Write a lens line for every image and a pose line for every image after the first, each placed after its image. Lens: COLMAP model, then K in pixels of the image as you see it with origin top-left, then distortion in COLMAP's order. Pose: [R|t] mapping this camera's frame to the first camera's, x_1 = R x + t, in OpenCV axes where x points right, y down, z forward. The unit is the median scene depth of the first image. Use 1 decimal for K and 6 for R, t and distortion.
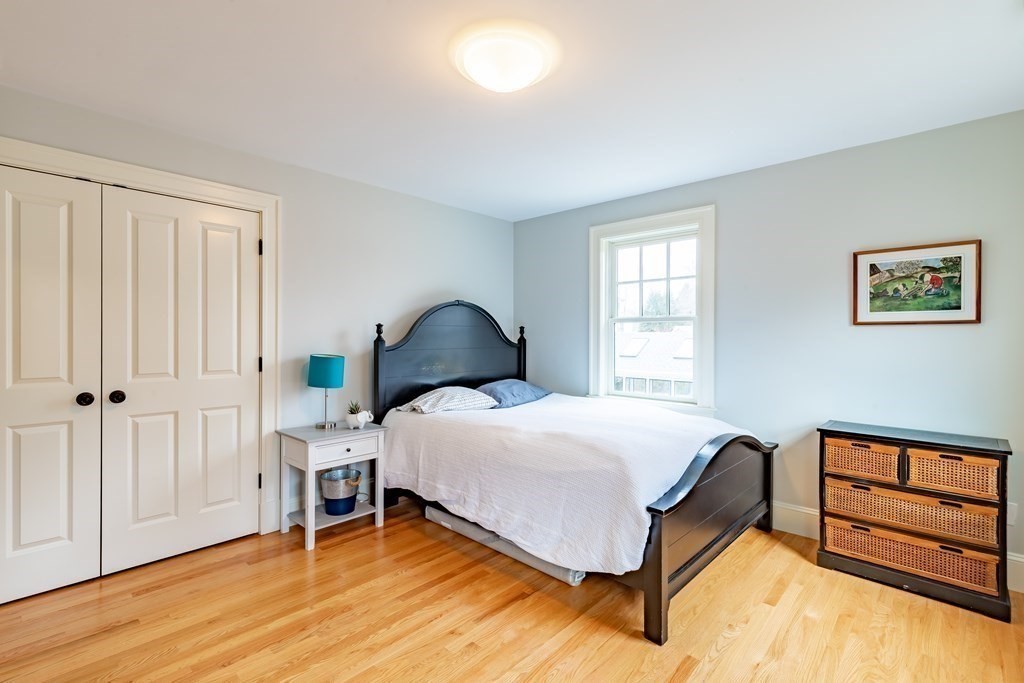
lens RADIAL K [[470.7, 0, 509.1], [0, 470.7, 337.5], [0, 0, 1]] dist [0.001319, -0.000407]
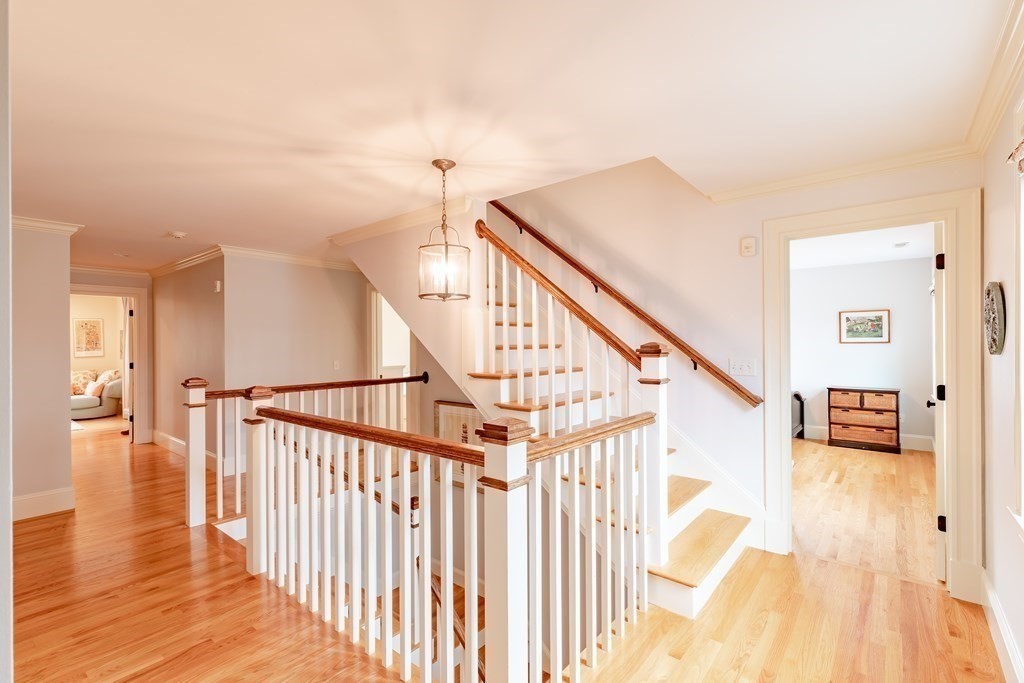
lens RADIAL K [[470.7, 0, 514.2], [0, 470.7, 342.1], [0, 0, 1]] dist [0.001319, -0.000407]
pose [[0.996598, -0.007911, 0.082042, -1.157363], [0.008706, 0.999919, -0.009328, -0.027766], [-0.081961, 0.010010, 0.996585, -1.290251]]
